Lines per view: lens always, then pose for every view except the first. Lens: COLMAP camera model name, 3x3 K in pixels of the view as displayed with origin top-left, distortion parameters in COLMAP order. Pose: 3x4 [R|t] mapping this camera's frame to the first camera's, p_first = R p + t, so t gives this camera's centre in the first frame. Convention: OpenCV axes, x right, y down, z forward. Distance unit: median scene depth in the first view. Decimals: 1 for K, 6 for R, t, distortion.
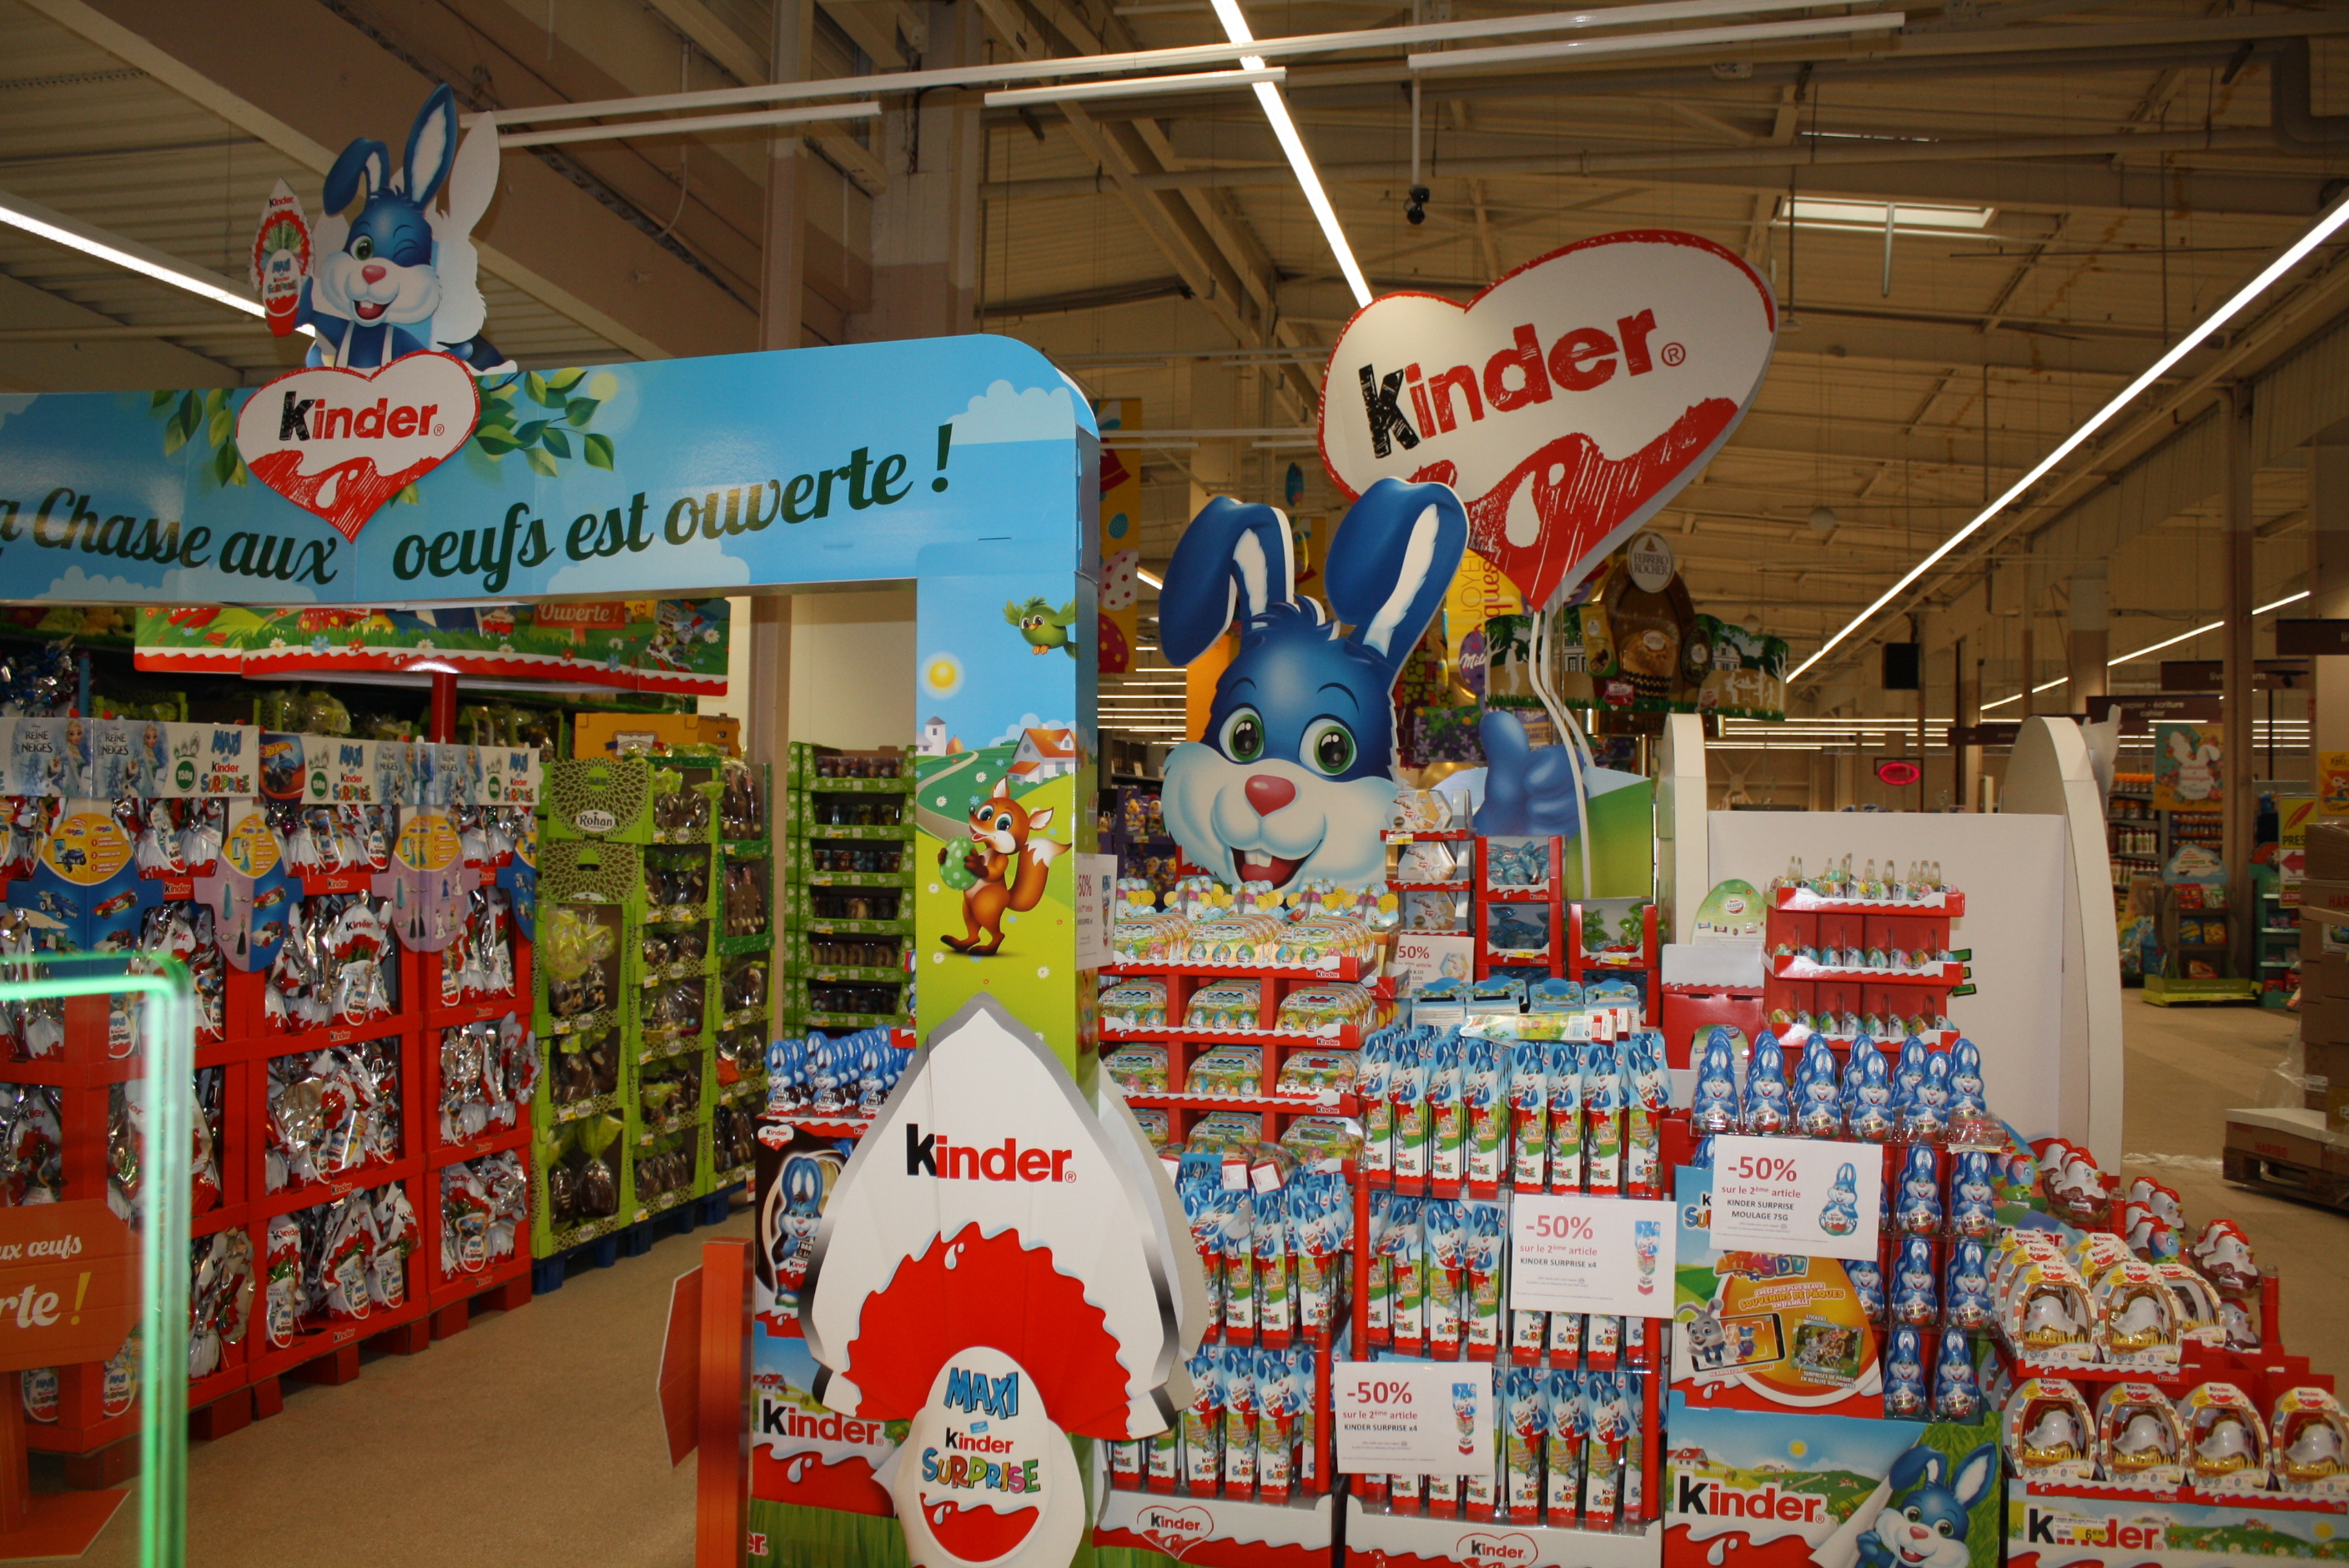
lens RADIAL K [[1941.0, 0, 1191.1], [0, 1941.0, 720.3], [0, 0, 1]] dist [-0.137672, 0.111727]
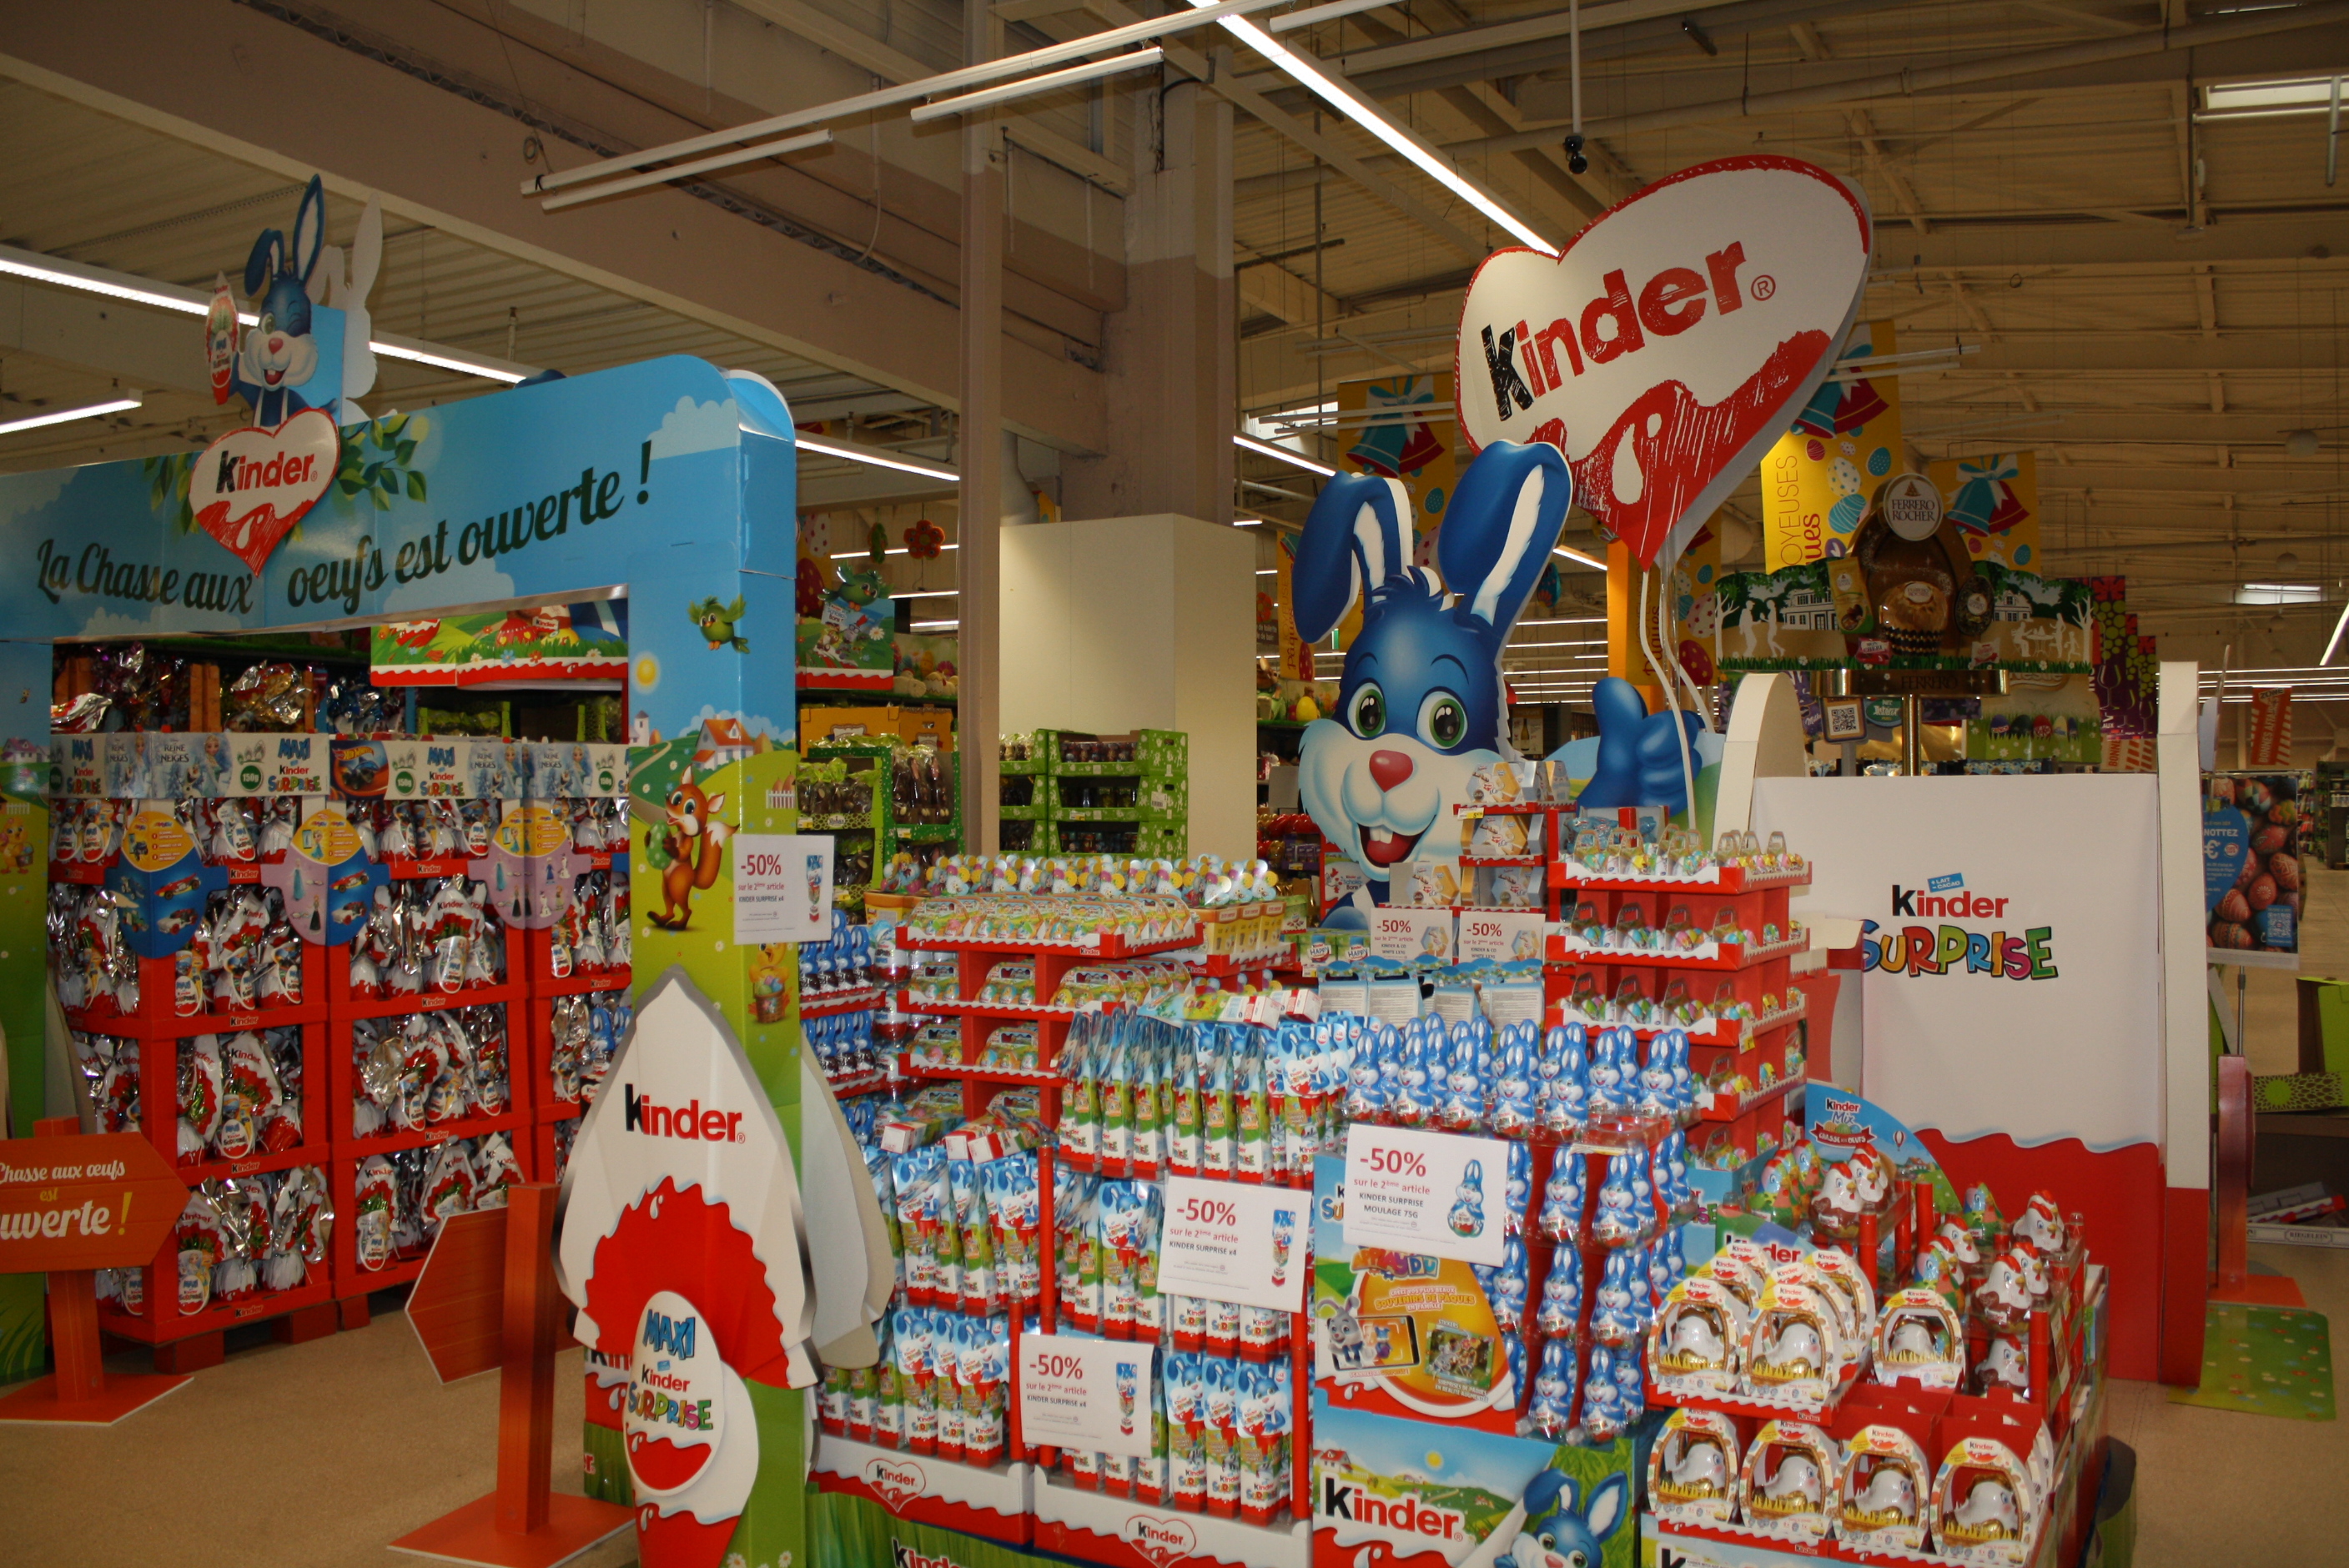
lens RADIAL K [[1941.0, 0, 1187.8], [0, 1941.0, 707.0], [0, 0, 1]] dist [-0.137672, 0.111727]
pose [[0.954048, -0.032108, -0.297929, 0.441168], [0.033413, 0.999441, -0.000712, 0.006434], [0.297785, -0.009275, 0.954588, 0.054734]]
